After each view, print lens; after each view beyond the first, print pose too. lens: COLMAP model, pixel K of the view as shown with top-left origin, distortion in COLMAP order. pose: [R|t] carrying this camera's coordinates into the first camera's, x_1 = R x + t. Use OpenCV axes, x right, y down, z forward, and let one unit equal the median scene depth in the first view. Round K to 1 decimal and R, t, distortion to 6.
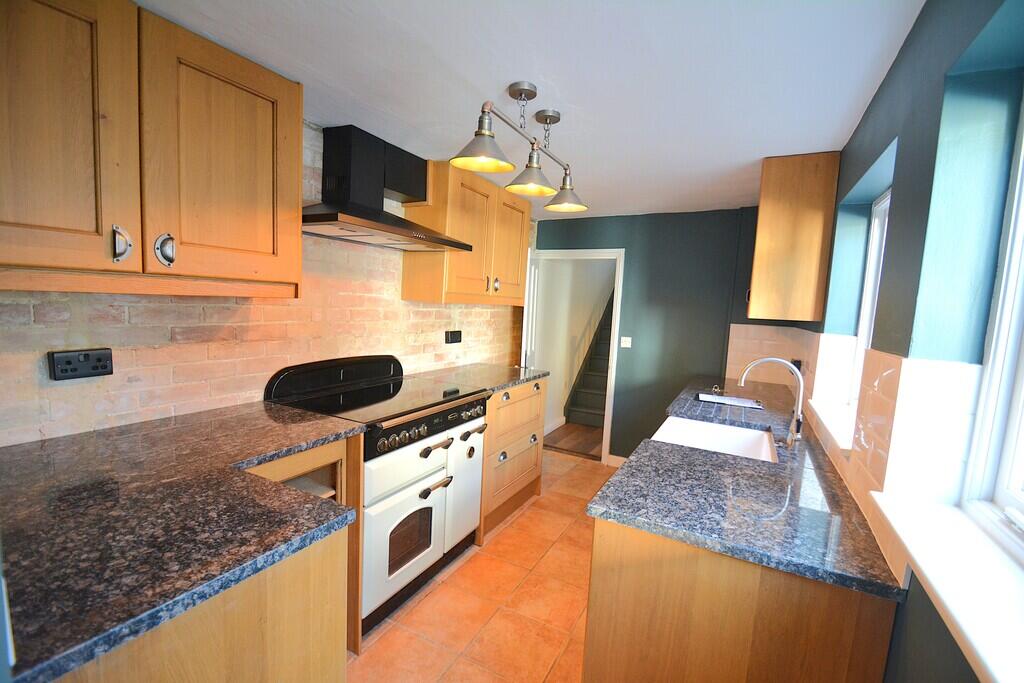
lens RADIAL K [[463.2, 0, 511.5], [0, 463.2, 348.3], [0, 0, 1]] dist [-0.000167, -0.000035]
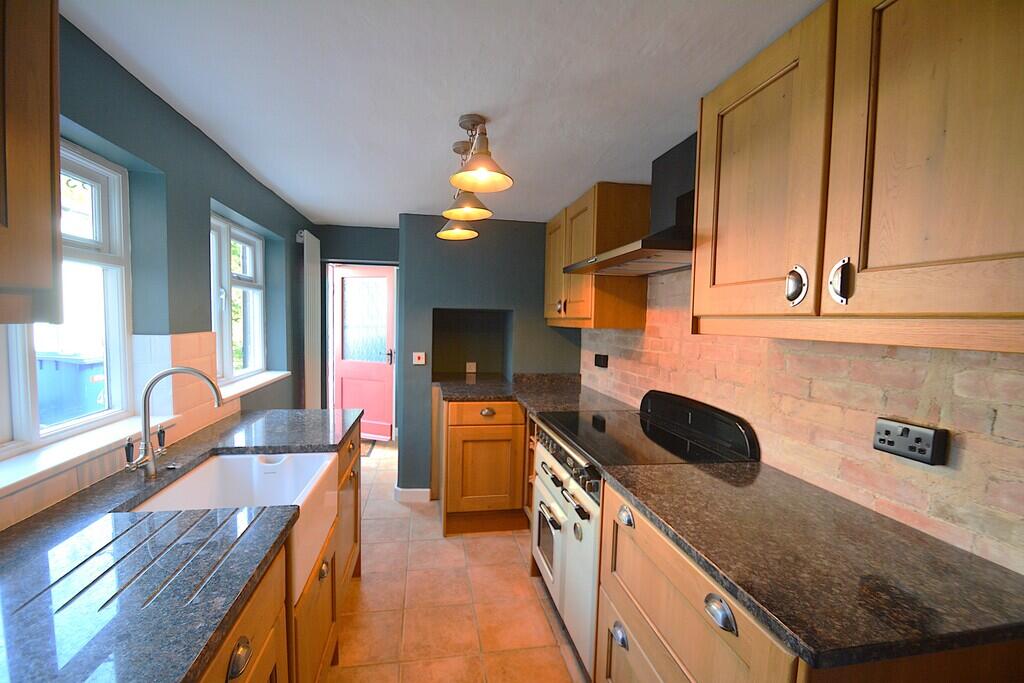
lens RADIAL K [[463.2, 0, 513.8], [0, 463.2, 343.1], [0, 0, 1]] dist [-0.000167, -0.000035]
pose [[-0.791290, -0.019380, -0.611134, 0.467268], [-0.103191, 0.989394, 0.102234, -0.146514], [0.602670, 0.143960, -0.784897, 1.552163]]
